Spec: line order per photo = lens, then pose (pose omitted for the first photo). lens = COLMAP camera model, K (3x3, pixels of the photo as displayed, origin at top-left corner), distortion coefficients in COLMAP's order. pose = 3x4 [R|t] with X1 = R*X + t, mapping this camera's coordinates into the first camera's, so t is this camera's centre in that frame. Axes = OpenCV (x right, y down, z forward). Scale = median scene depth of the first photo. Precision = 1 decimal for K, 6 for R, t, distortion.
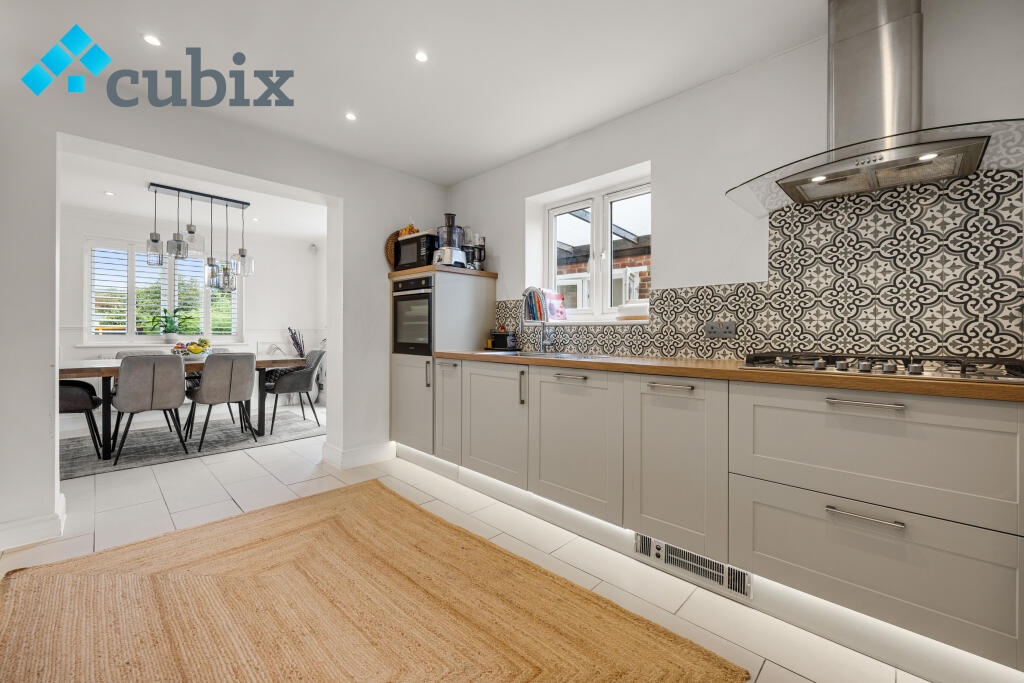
lens RADIAL K [[407.3, 0, 509.8], [0, 407.3, 332.0], [0, 0, 1]] dist [0.004072, 0.000209]
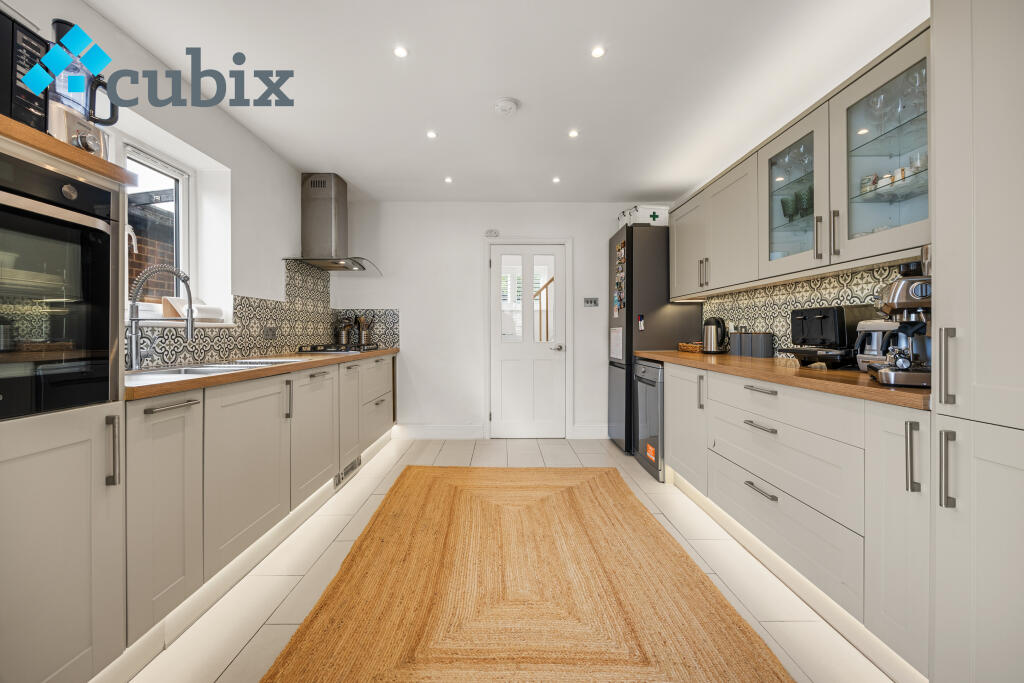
lens RADIAL K [[407.3, 0, 508.8], [0, 407.3, 332.6], [0, 0, 1]] dist [0.004072, 0.000209]
pose [[-0.706143, 0.004106, 0.708057, -1.010269], [0.007815, 0.999967, 0.001994, -0.003908], [-0.708026, 0.006941, -0.706152, 1.402248]]
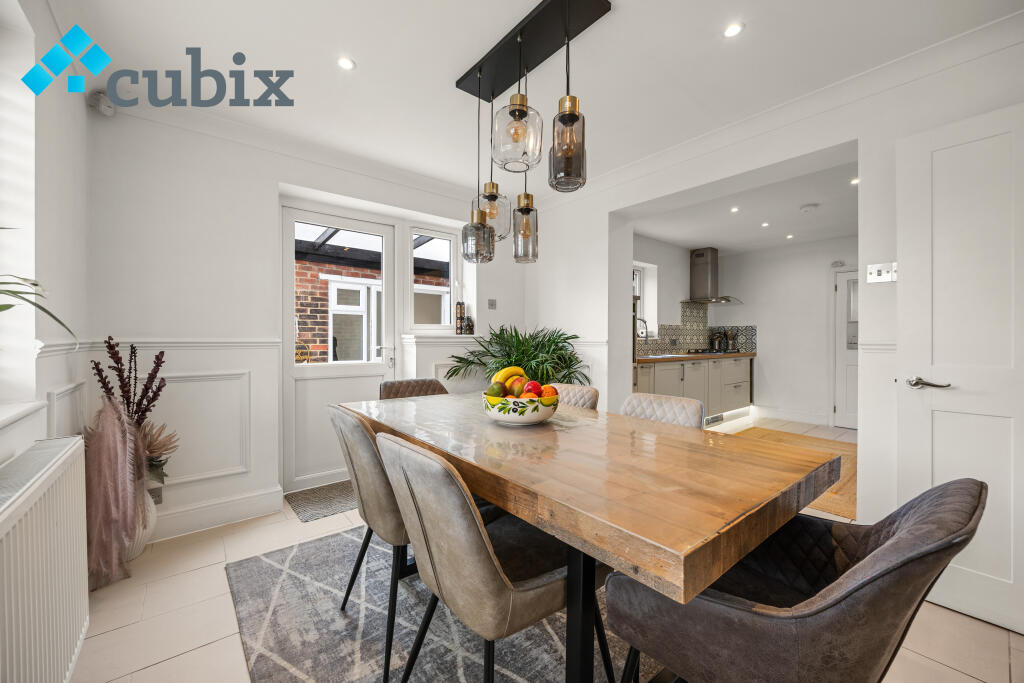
lens RADIAL K [[407.3, 0, 511.8], [0, 407.3, 340.4], [0, 0, 1]] dist [0.004072, 0.000209]
pose [[0.109315, -0.001188, 0.994006, -2.047865], [0.003111, 0.999995, 0.000853, -0.020384], [-0.994002, 0.002999, 0.109318, 1.707086]]
